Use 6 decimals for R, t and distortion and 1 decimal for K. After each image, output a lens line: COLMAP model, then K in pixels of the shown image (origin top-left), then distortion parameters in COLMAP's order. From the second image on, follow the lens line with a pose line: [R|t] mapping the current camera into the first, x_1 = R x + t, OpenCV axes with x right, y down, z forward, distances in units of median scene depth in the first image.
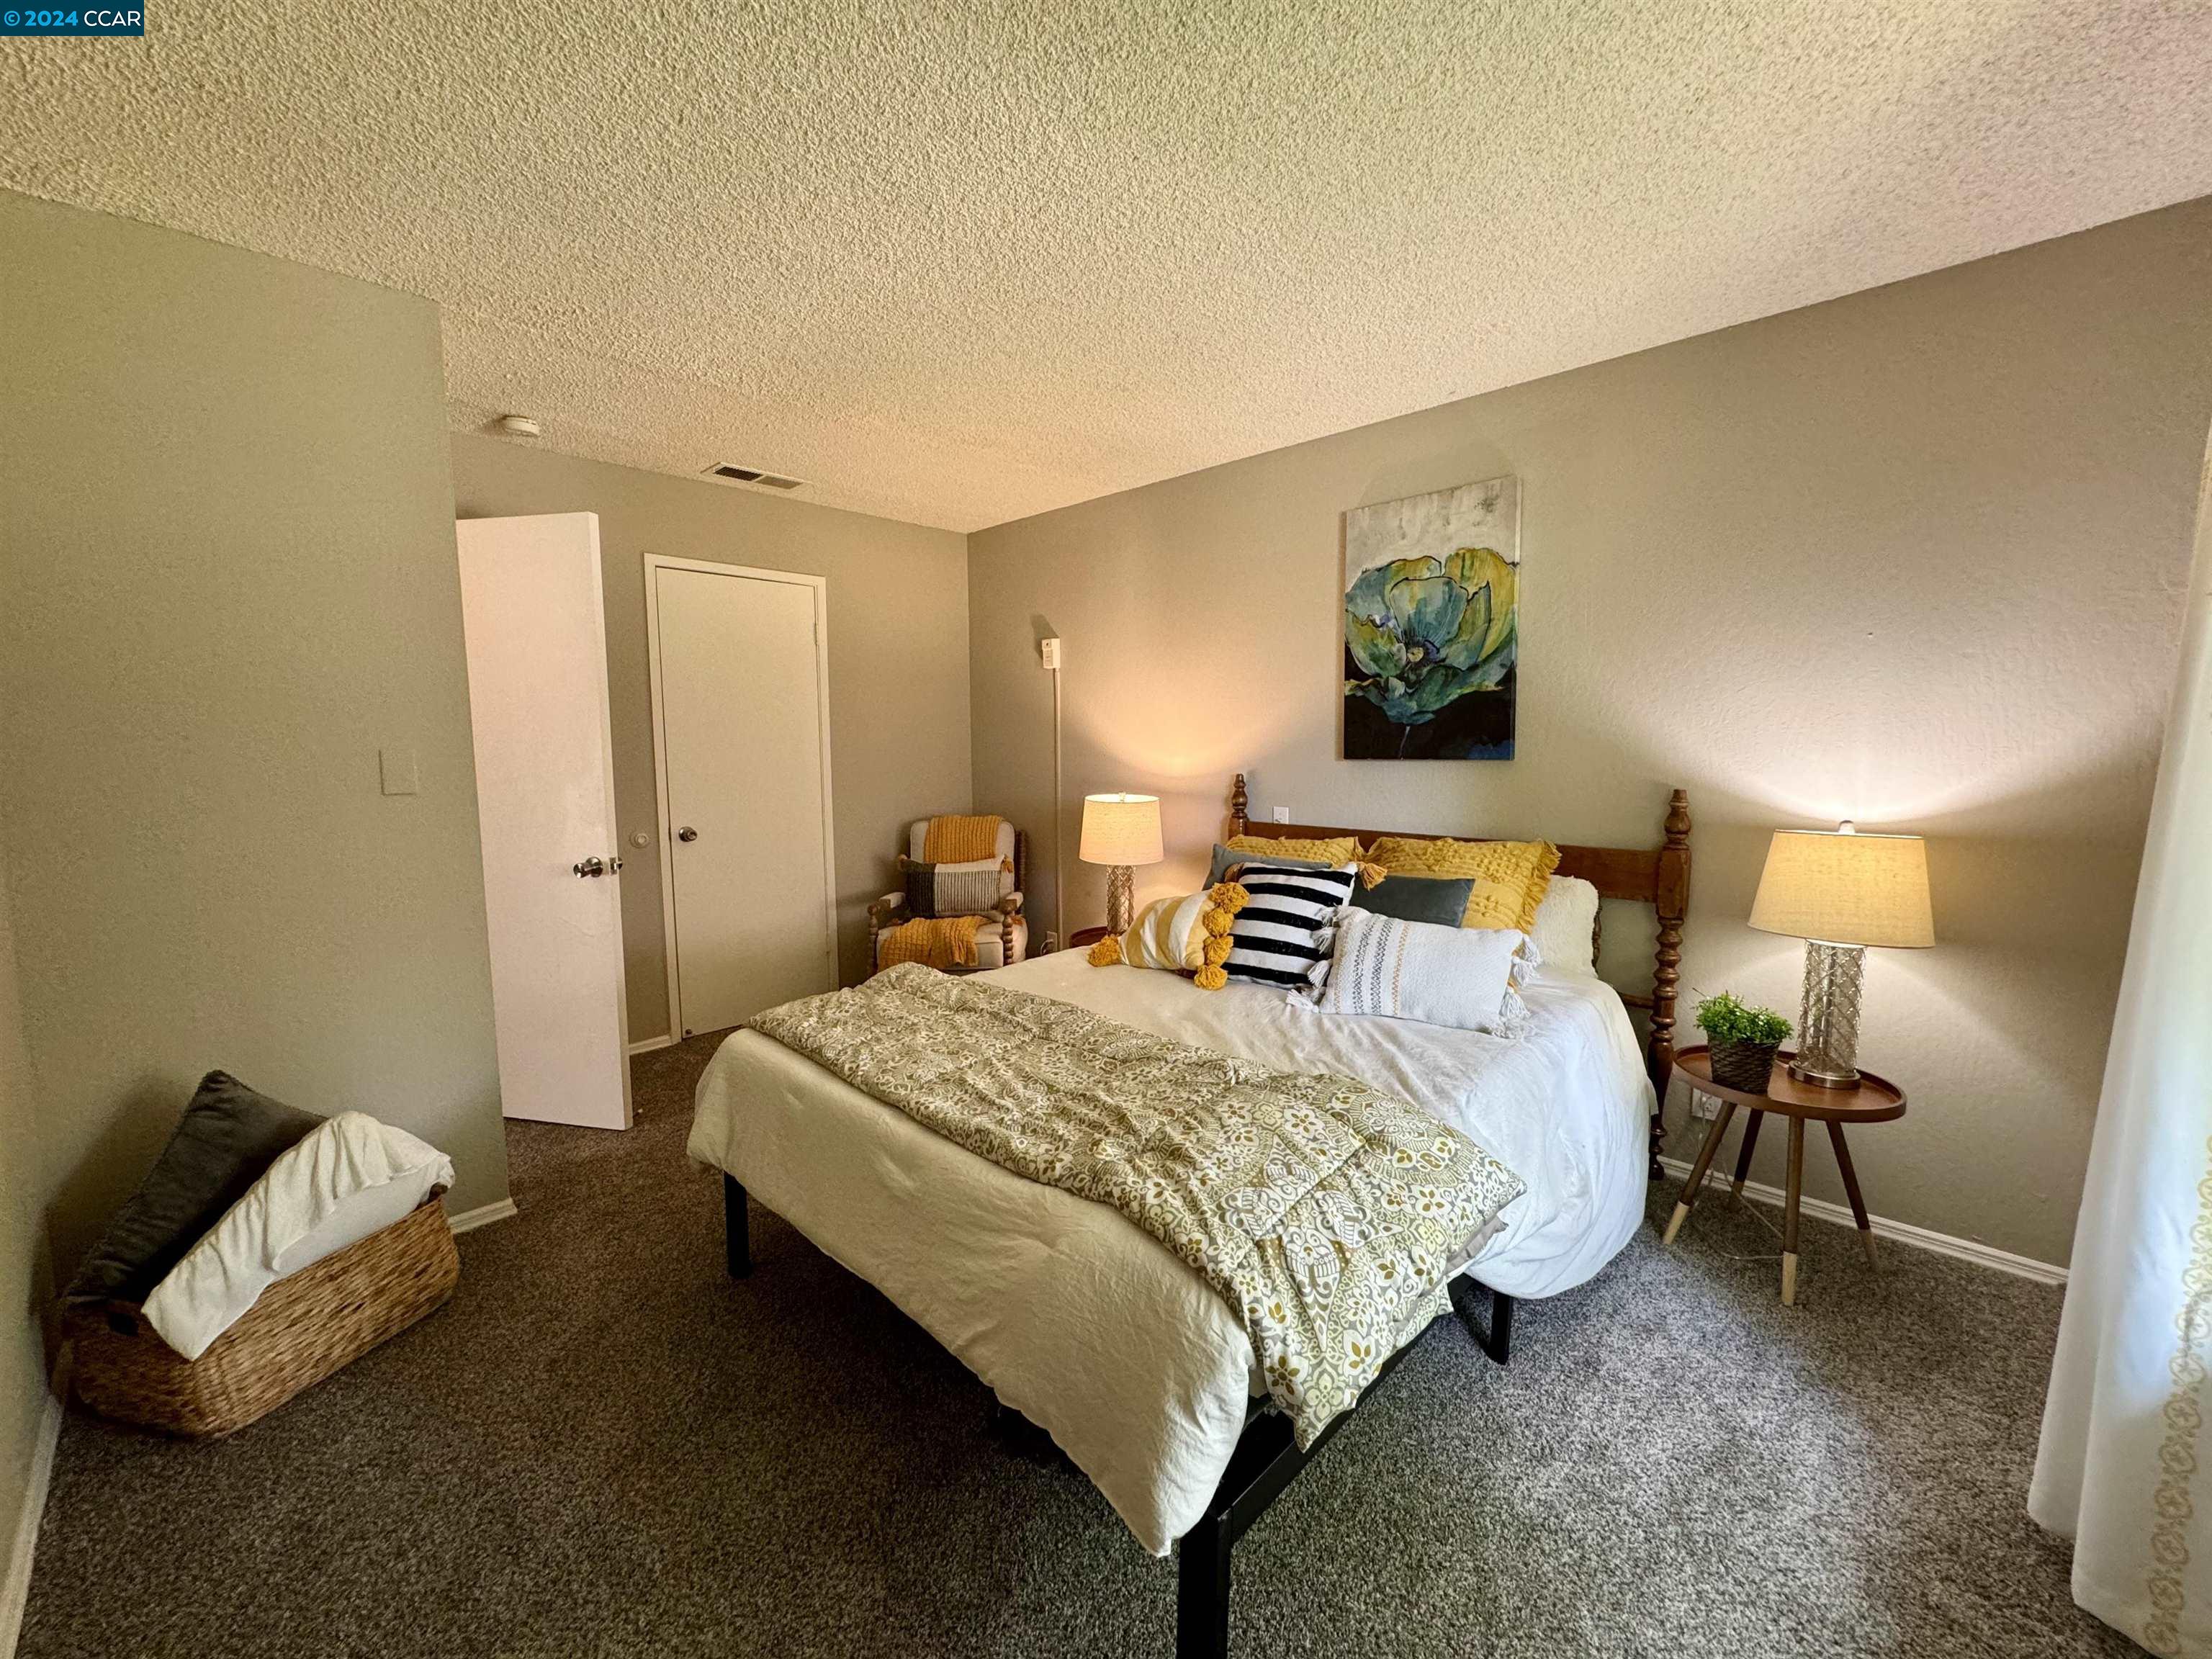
lens RADIAL K [[882.3, 0, 1114.0], [0, 882.3, 831.4], [0, 0, 1]] dist [-0.007578, 0.001465]
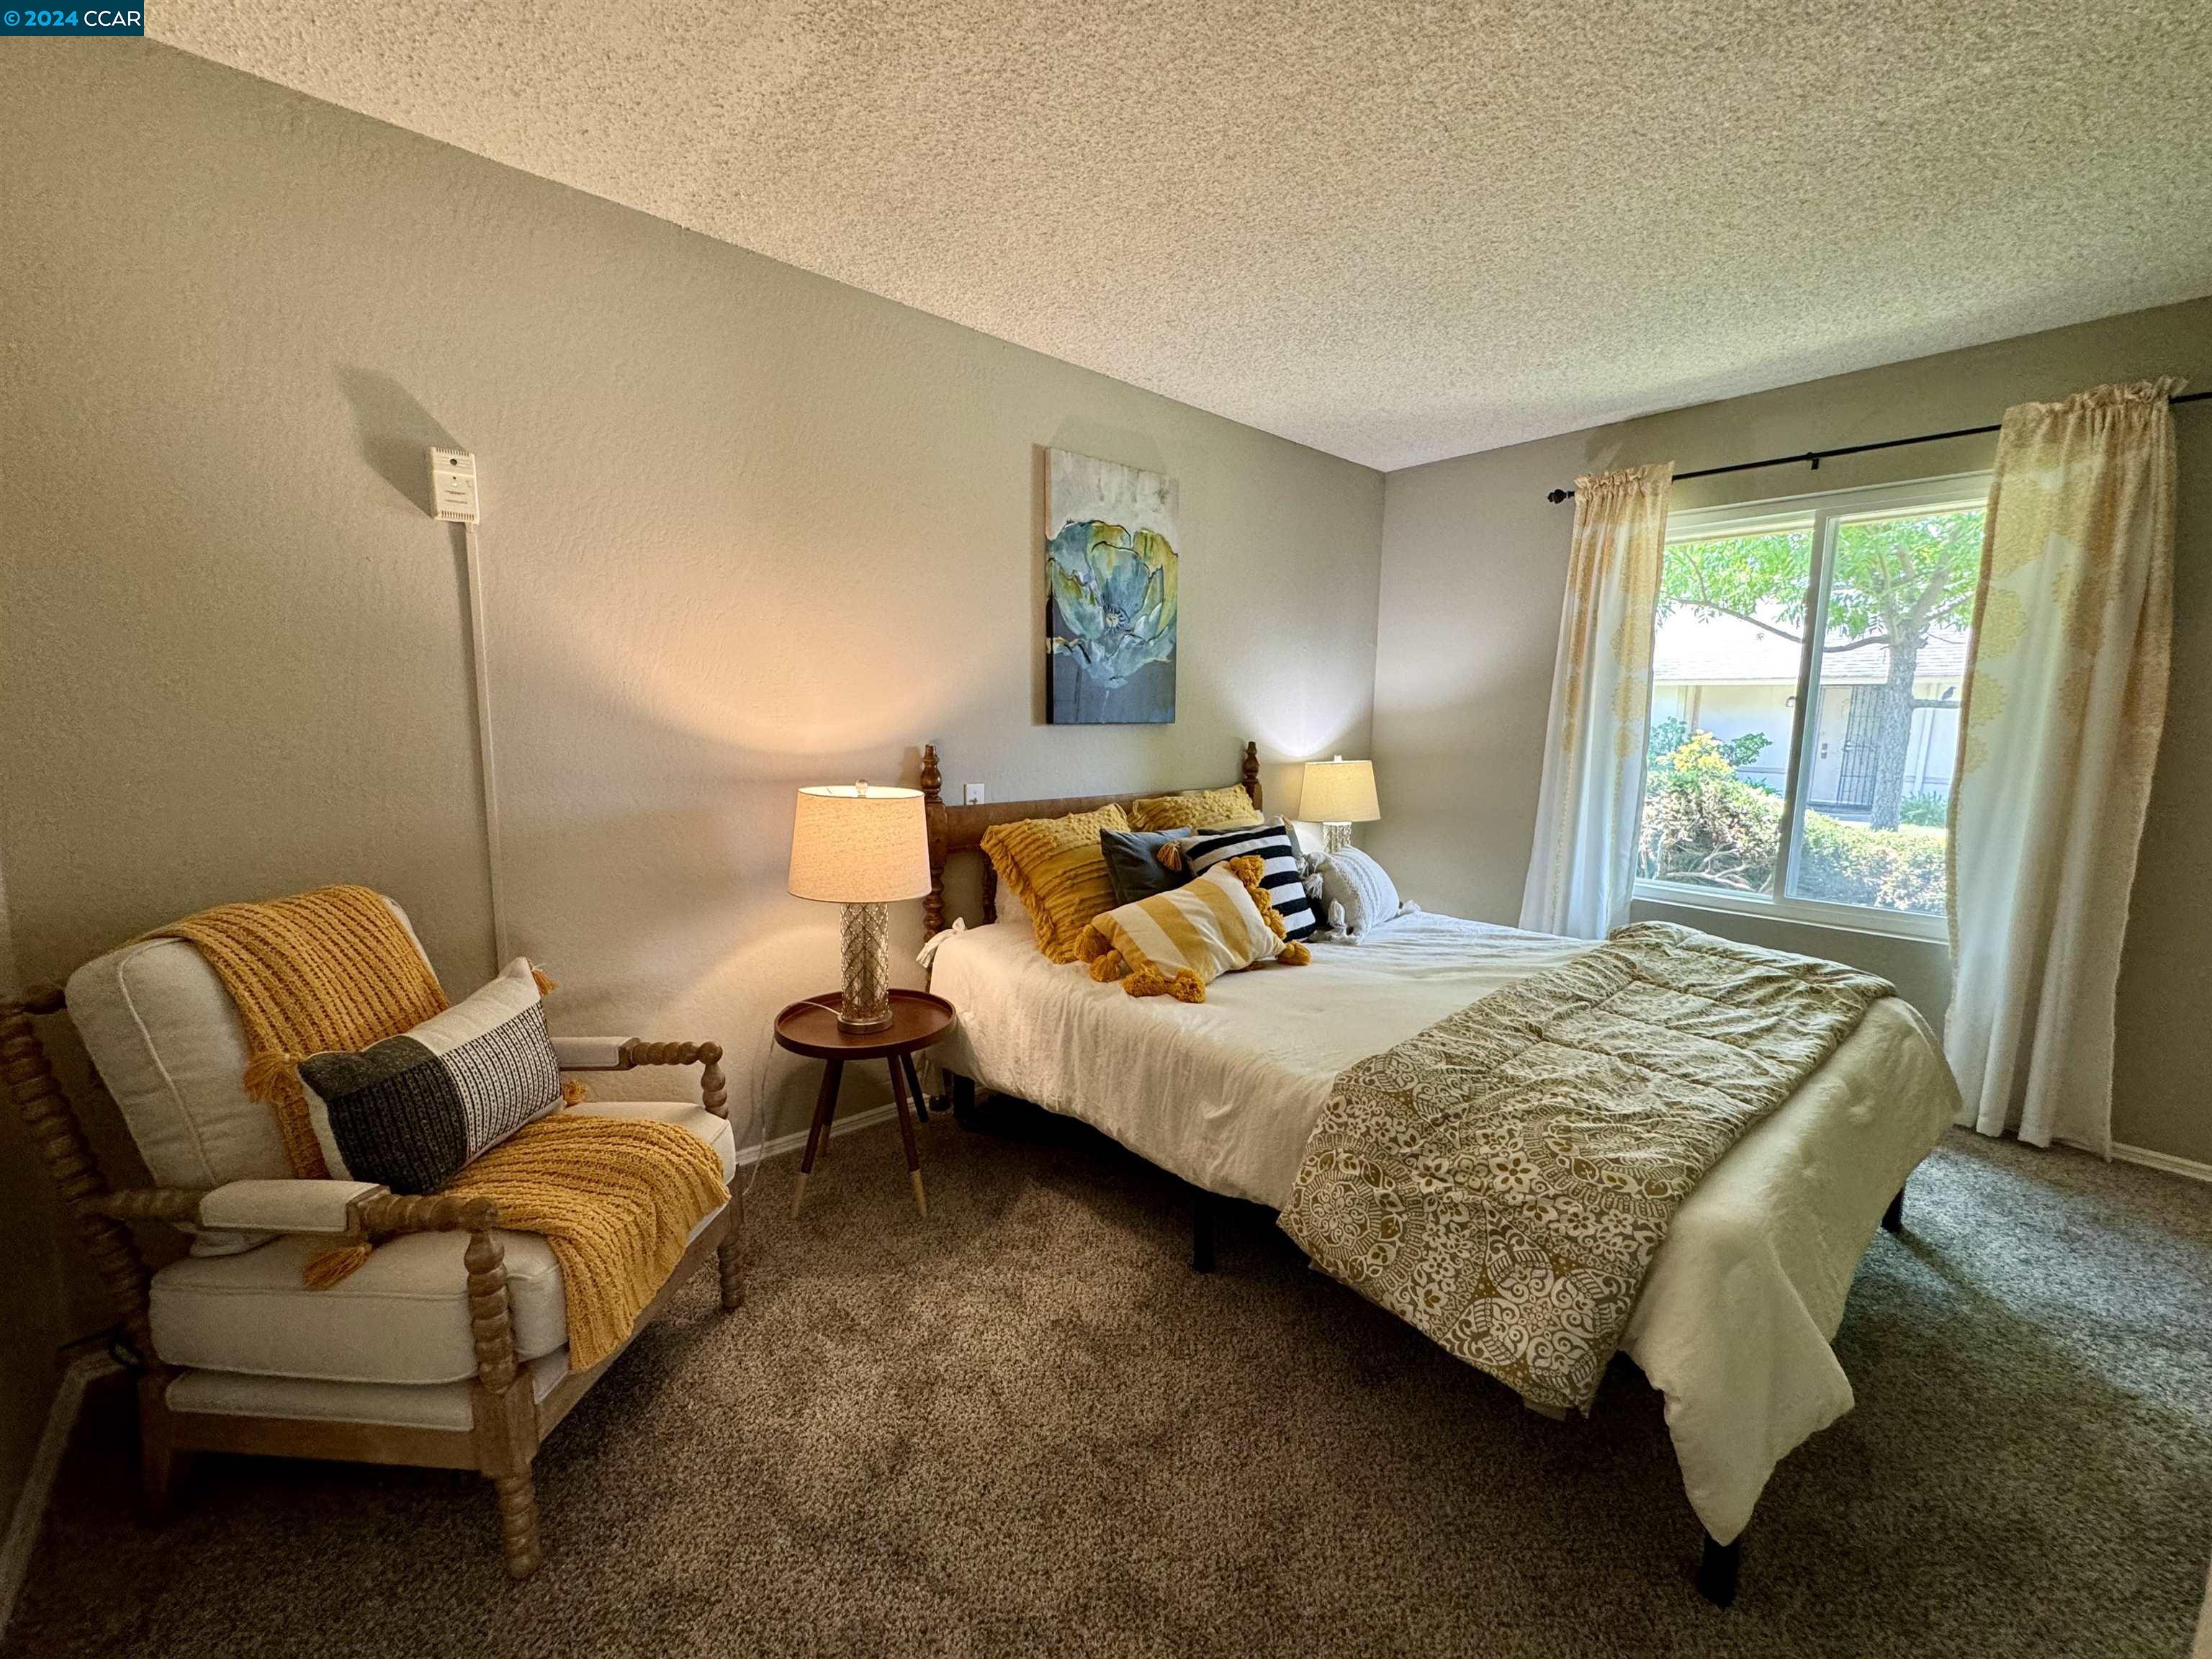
lens RADIAL K [[882.3, 0, 1100.1], [0, 882.3, 830.4], [0, 0, 1]] dist [-0.007578, 0.001465]
pose [[0.088660, -0.121817, 0.988585, -0.909407], [0.088428, 0.989537, 0.114004, -0.100505], [-0.992129, 0.077311, 0.098504, 1.210711]]
